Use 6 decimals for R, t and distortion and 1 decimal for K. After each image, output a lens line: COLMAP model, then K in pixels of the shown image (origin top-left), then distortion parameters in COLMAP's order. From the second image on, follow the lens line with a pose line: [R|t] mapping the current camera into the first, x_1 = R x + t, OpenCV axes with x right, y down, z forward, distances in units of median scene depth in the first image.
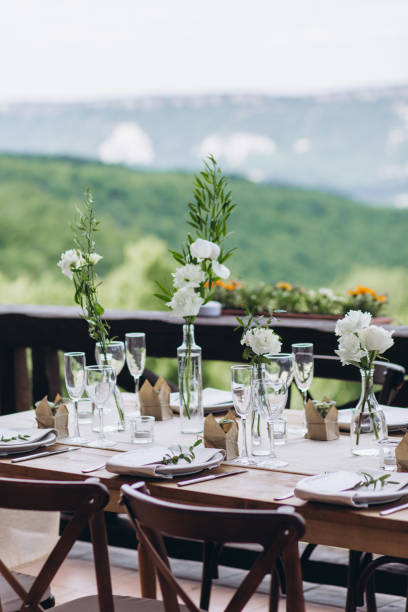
lens RADIAL K [[1498.4, 0, 204.0], [0, 1498.4, 306.0], [0, 0, 1]] dist [-0.033141, -0.416456]
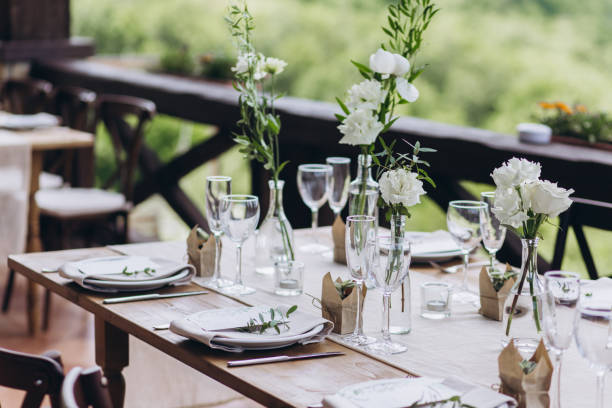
lens RADIAL K [[1435.6, 0, 306.0], [0, 1435.6, 204.0], [0, 0, 1]] dist [-0.088007, -0.134872]
pose [[0.954767, 0.098677, -0.280504, 0.182258], [-0.079315, 0.993667, 0.079587, -0.020784], [0.286581, -0.053739, 0.956548, 0.253944]]
